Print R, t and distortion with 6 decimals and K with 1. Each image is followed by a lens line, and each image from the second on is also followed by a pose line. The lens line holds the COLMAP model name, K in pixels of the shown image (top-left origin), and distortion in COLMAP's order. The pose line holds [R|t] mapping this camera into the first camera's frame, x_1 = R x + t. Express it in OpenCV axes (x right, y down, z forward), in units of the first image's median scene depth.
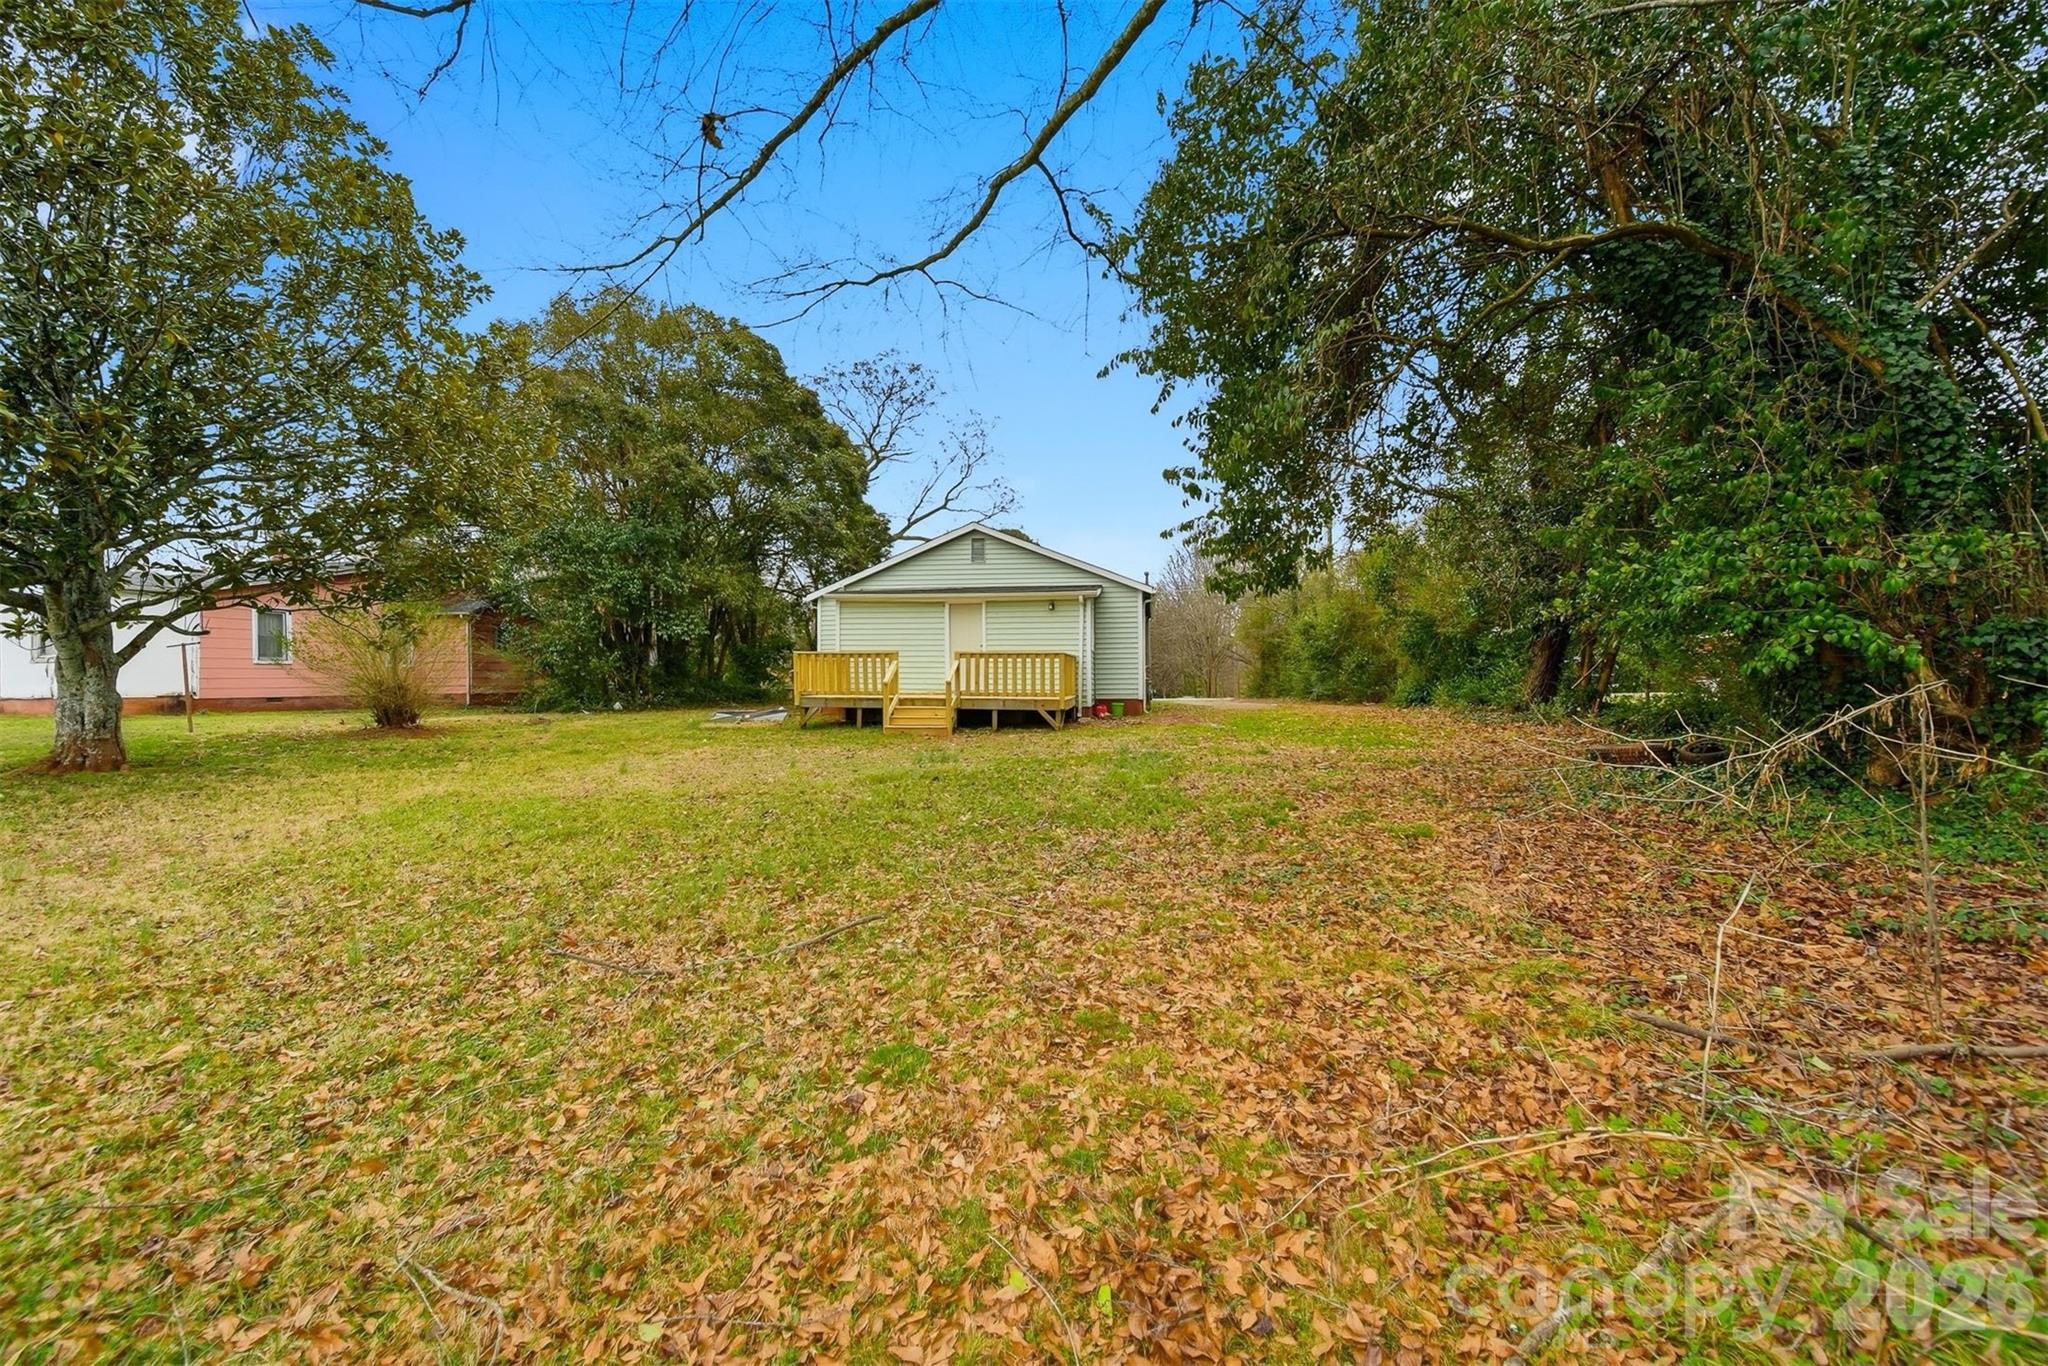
lens RADIAL K [[802.4, 0, 1024.0], [0, 802.4, 683.0], [0, 0, 1]] dist [0.011398, 0.000072]
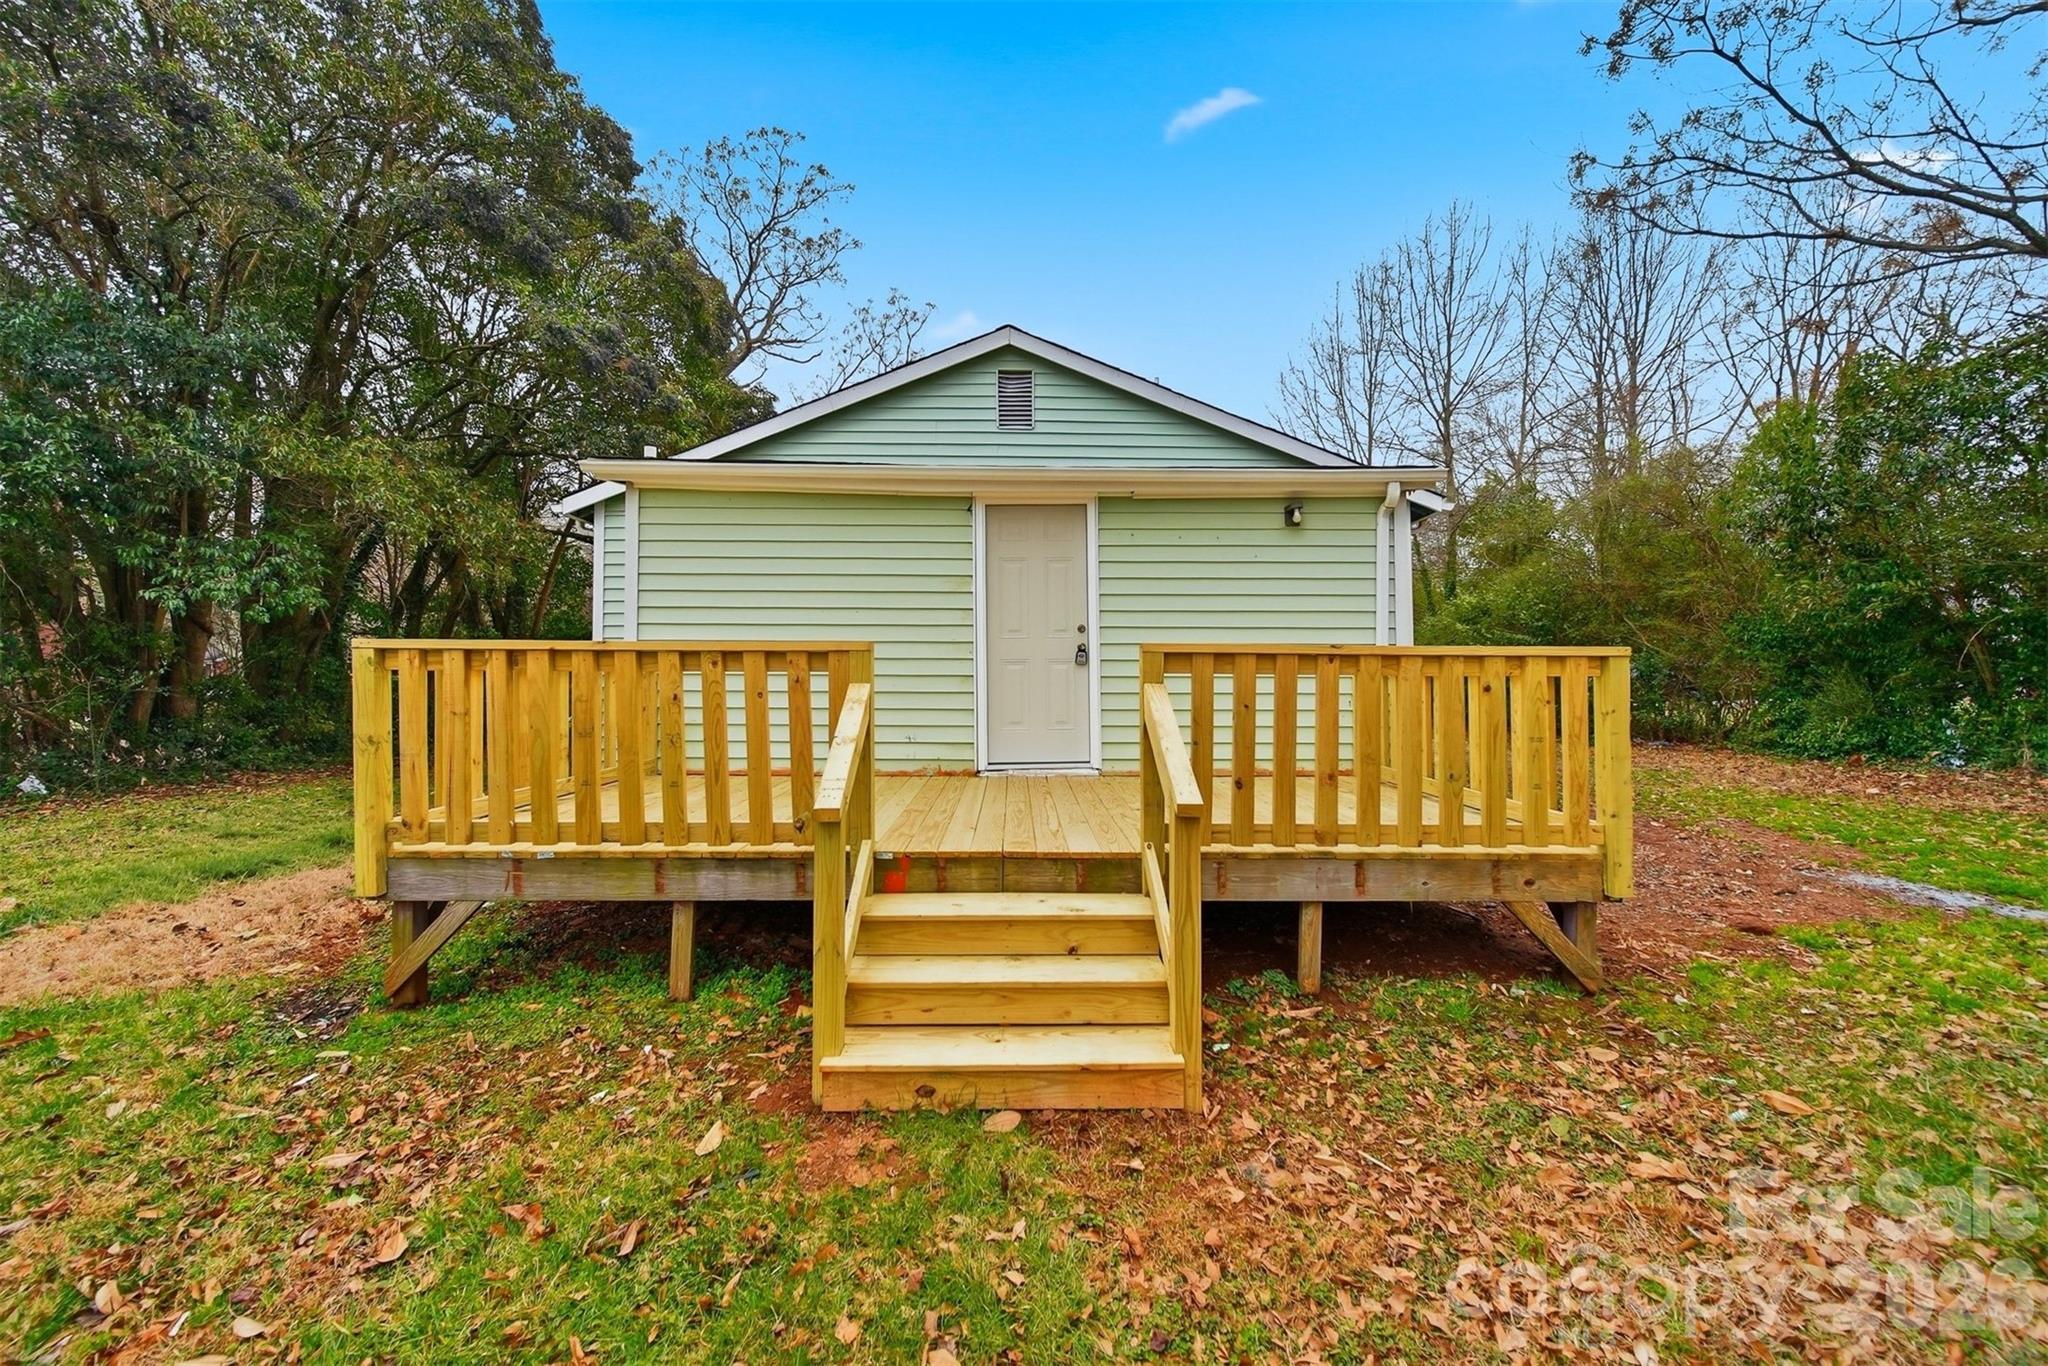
lens RADIAL K [[745.4, 0, 1033.4], [0, 745.4, 677.8], [0, 0, 1]] dist [-0.020585, 0.000093]
pose [[0.983808, -0.006519, 0.179105, -0.118608], [0.006169, 0.999978, 0.002508, -0.023551], [-0.179118, -0.001362, 0.983827, 0.632620]]
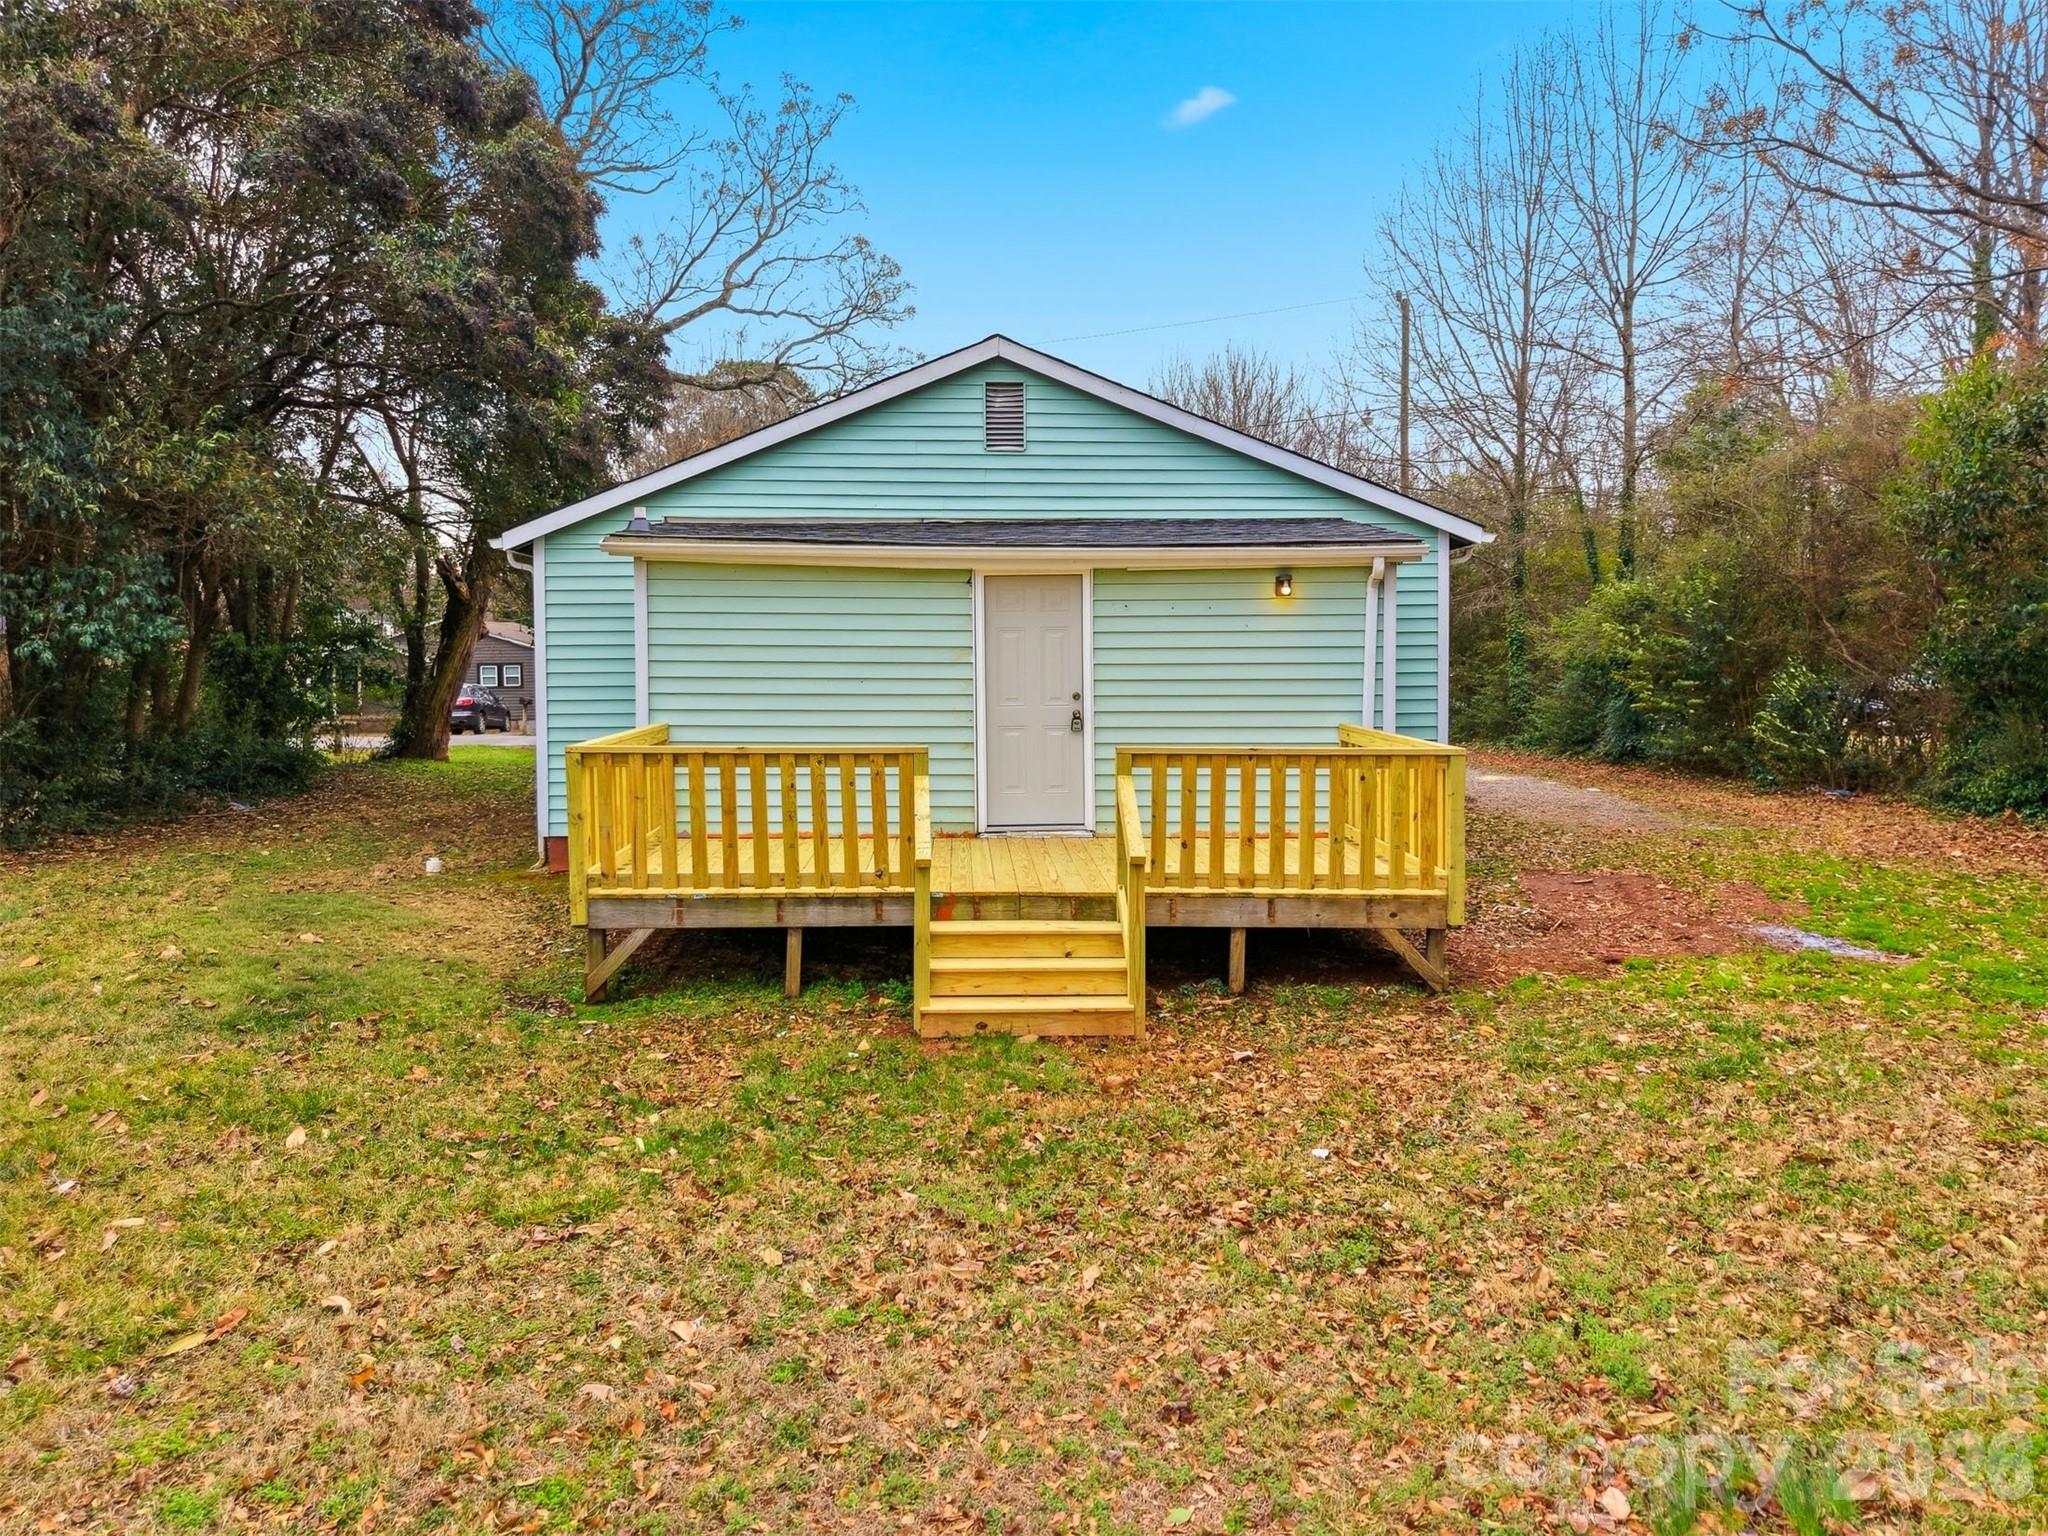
lens RADIAL K [[1422.8, 0, 1024.3], [0, 1422.8, 724.7], [0, 0, 1]] dist [0.002232, -0.001891]
pose [[0.979426, -0.017022, 0.201083, -0.183159], [0.005179, 0.998228, 0.059278, -0.063658], [-0.201736, -0.057017, 0.977779, 0.362306]]
